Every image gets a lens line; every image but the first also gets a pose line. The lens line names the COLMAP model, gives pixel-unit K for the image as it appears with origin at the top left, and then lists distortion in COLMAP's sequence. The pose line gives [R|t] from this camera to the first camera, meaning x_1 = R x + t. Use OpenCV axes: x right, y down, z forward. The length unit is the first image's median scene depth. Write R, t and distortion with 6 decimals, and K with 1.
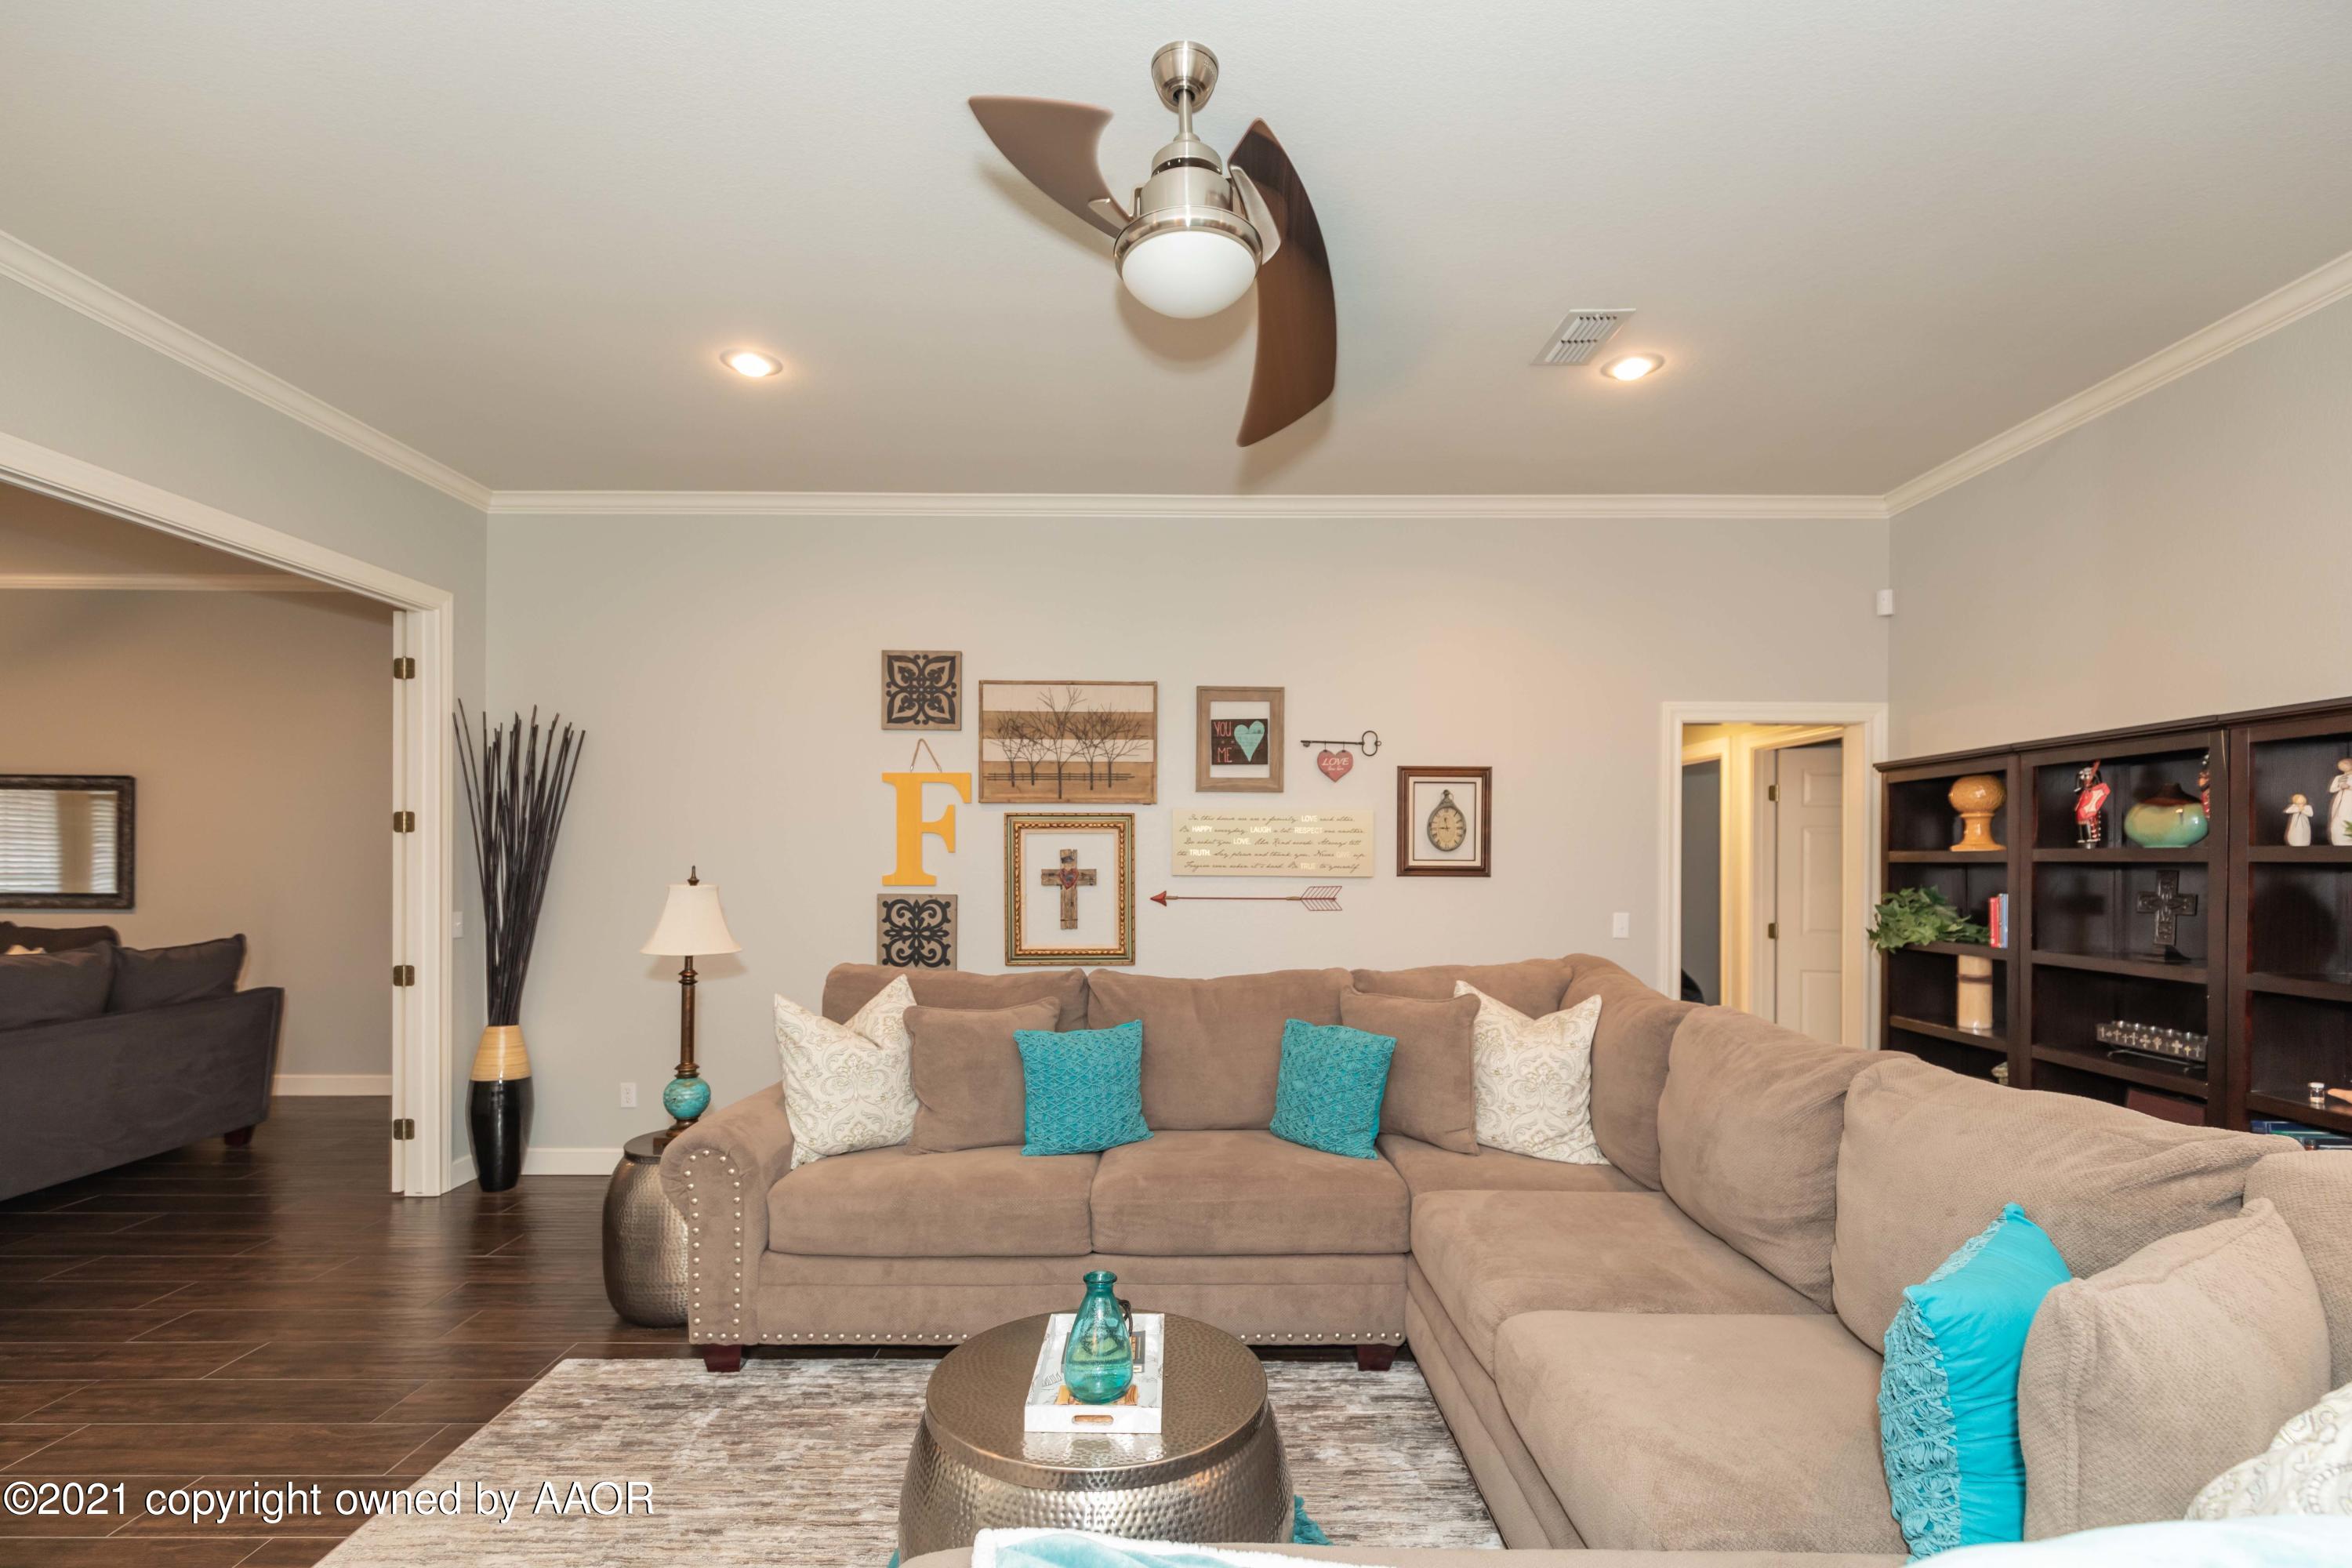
lens RADIAL K [[1104.3, 0, 1174.9], [0, 1104.3, 843.0], [0, 0, 1]] dist [0.013103, -0.000530]
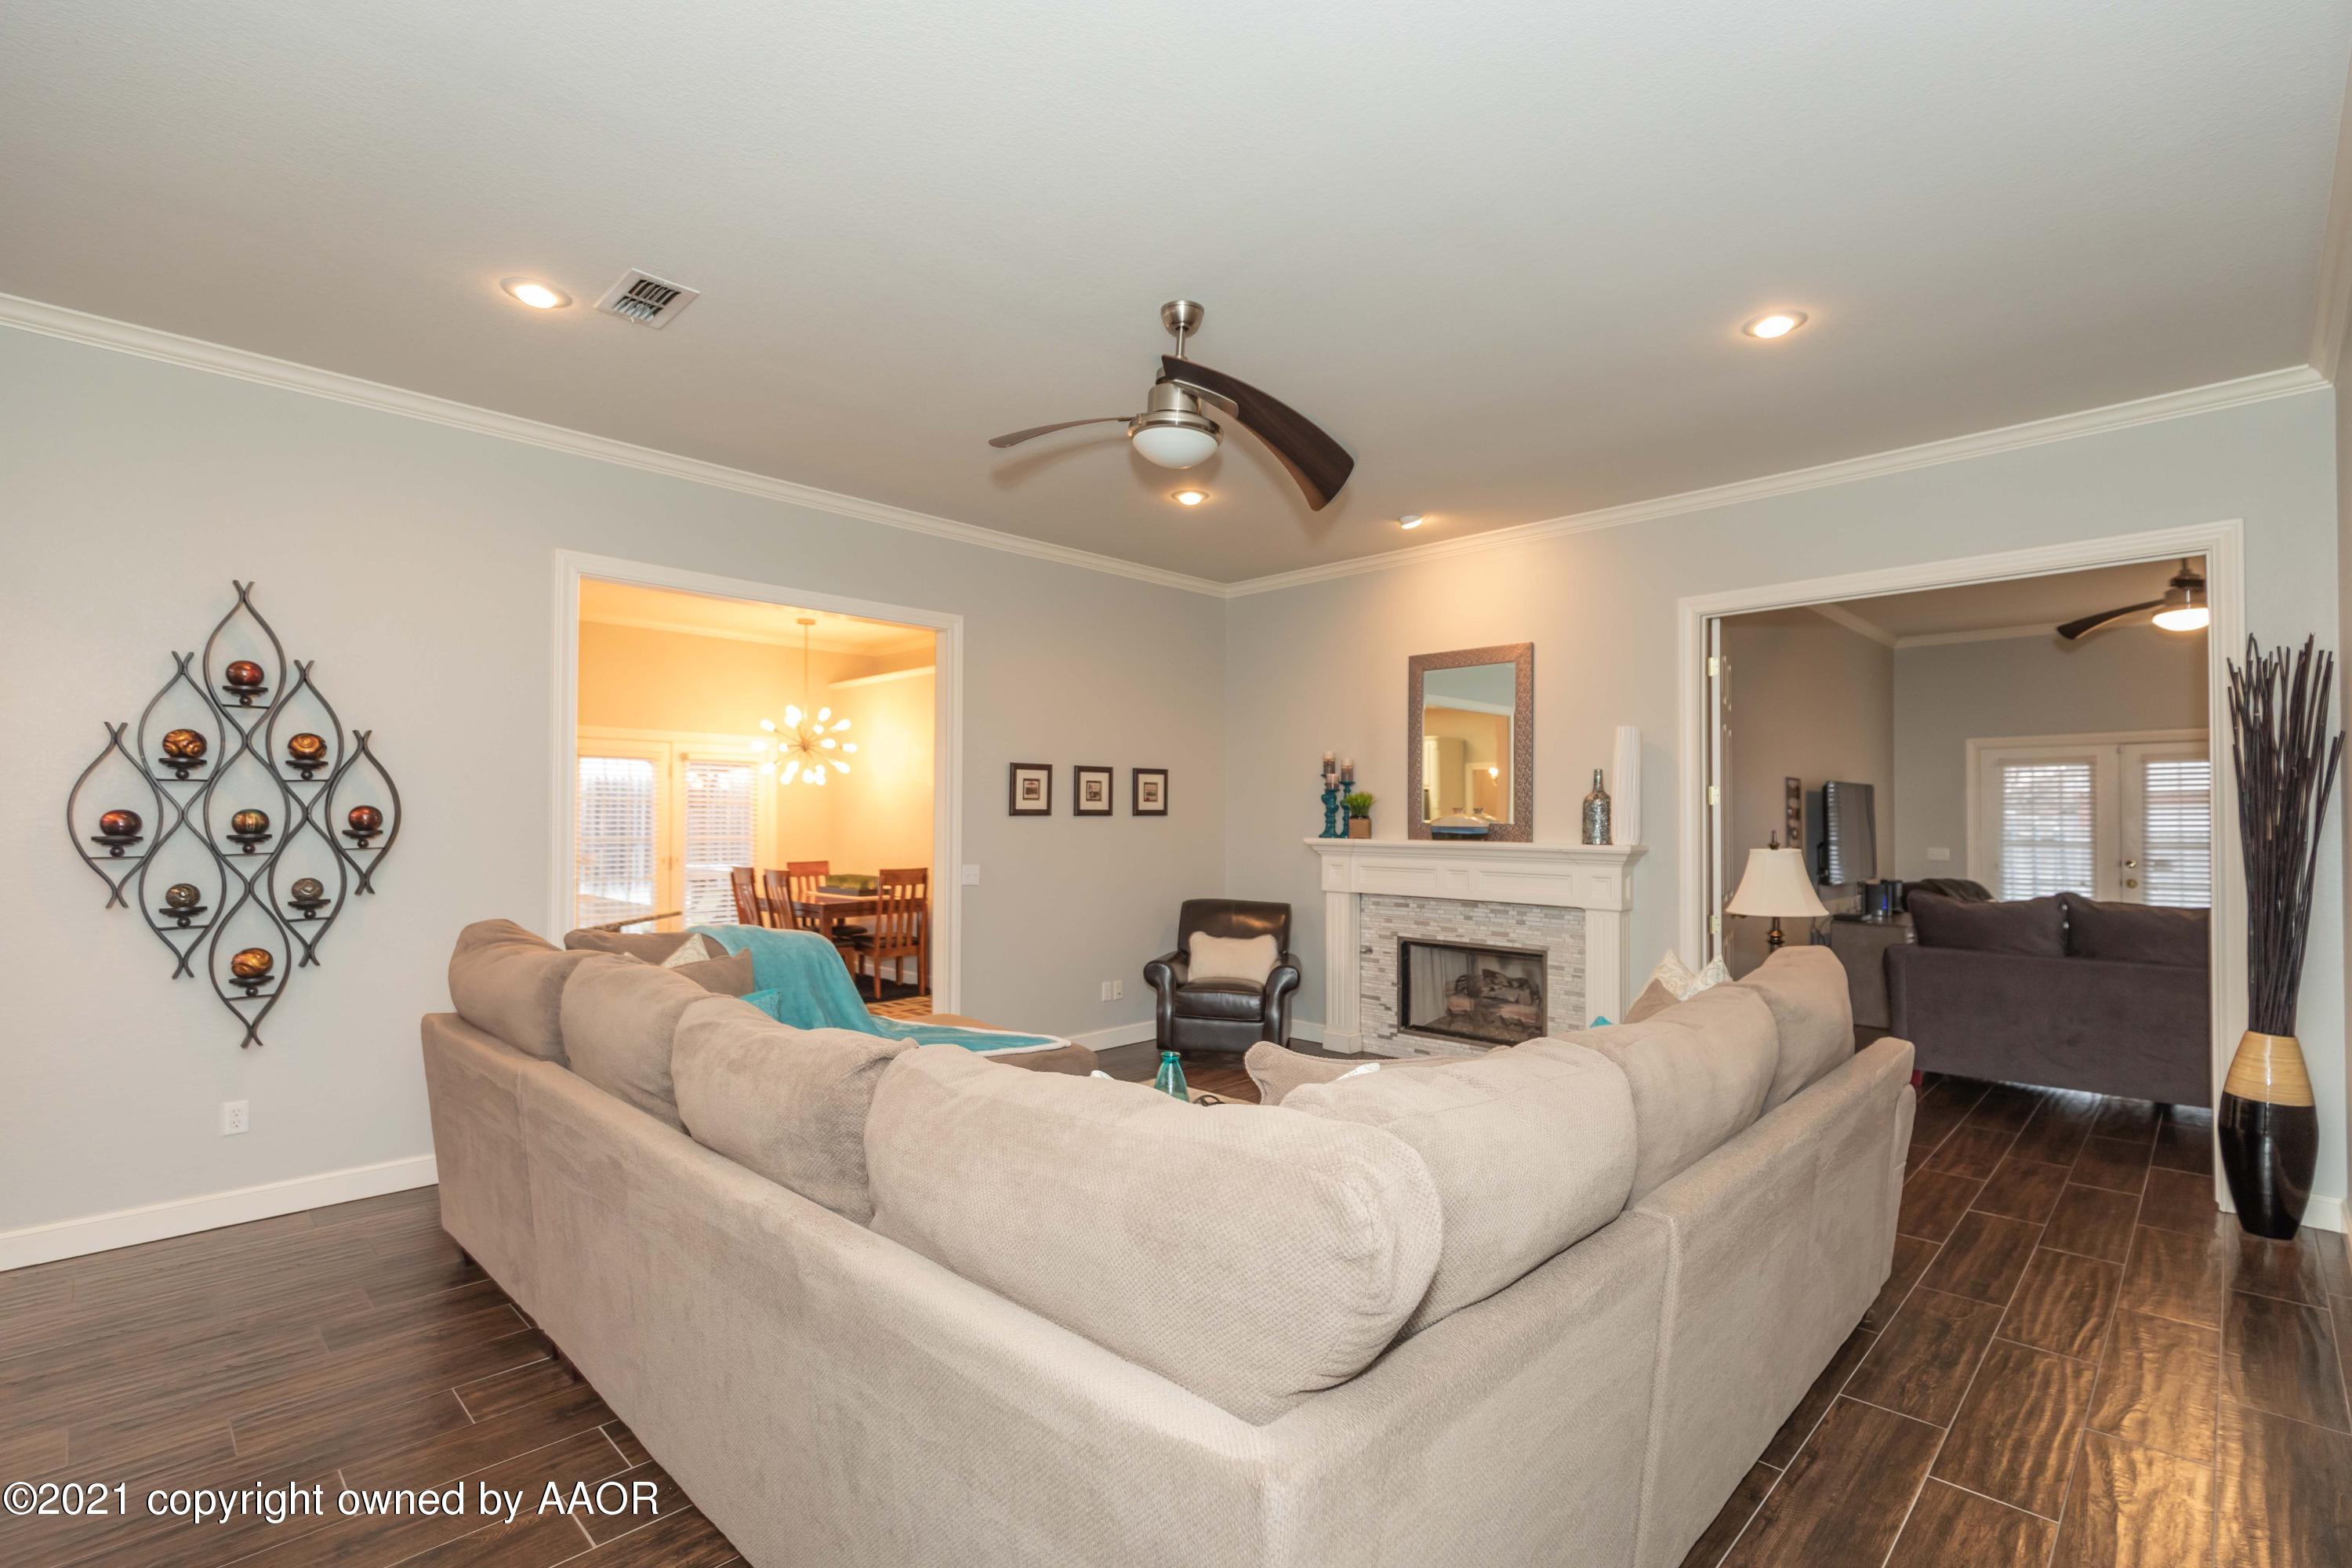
lens RADIAL K [[1104.3, 0, 1184.5], [0, 1104.3, 800.3], [0, 0, 1]] dist [0.013103, -0.000530]
pose [[-0.714932, -0.020649, -0.698889, 0.517129], [0.003401, 0.999449, -0.033008, 0.018722], [0.699185, -0.025975, -0.714469, 1.024399]]
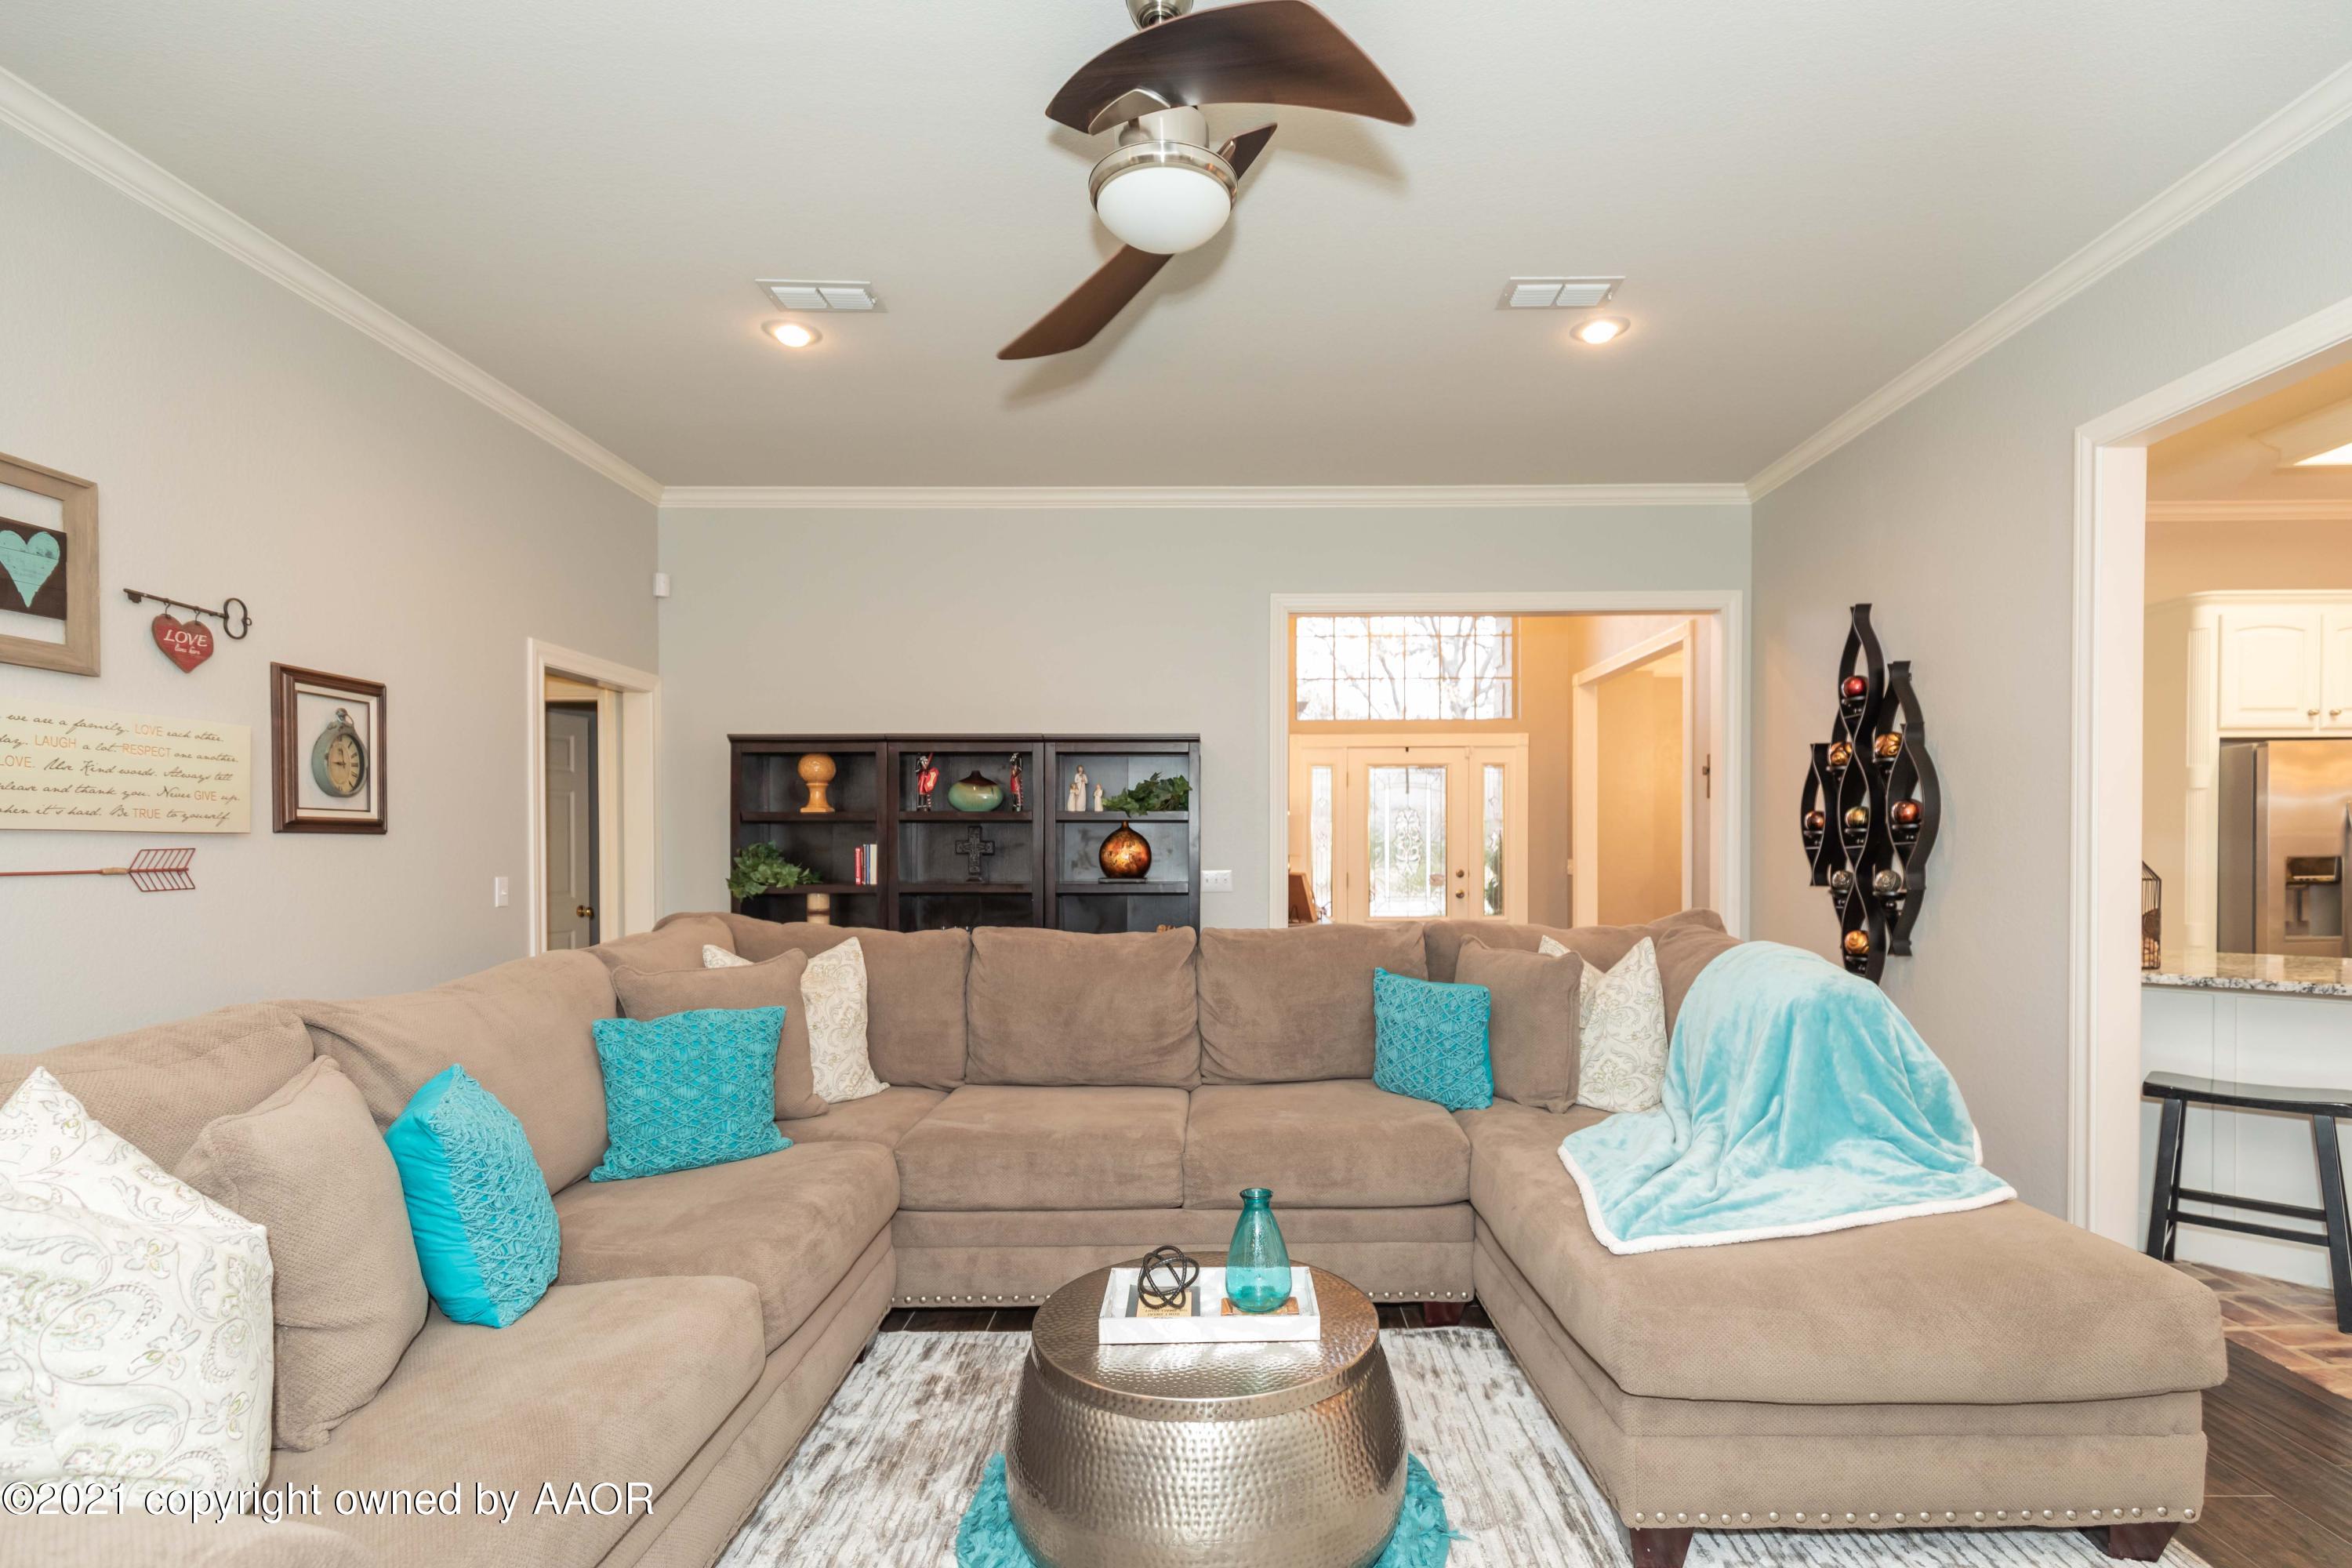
lens RADIAL K [[1104.3, 0, 1243.3], [0, 1104.3, 858.5], [0, 0, 1]] dist [0.013103, -0.000530]
pose [[-0.024233, -0.016987, 0.999562, -0.470613], [-0.015477, 0.999742, 0.016614, 0.025739], [-0.999587, -0.015067, -0.024490, 0.446580]]
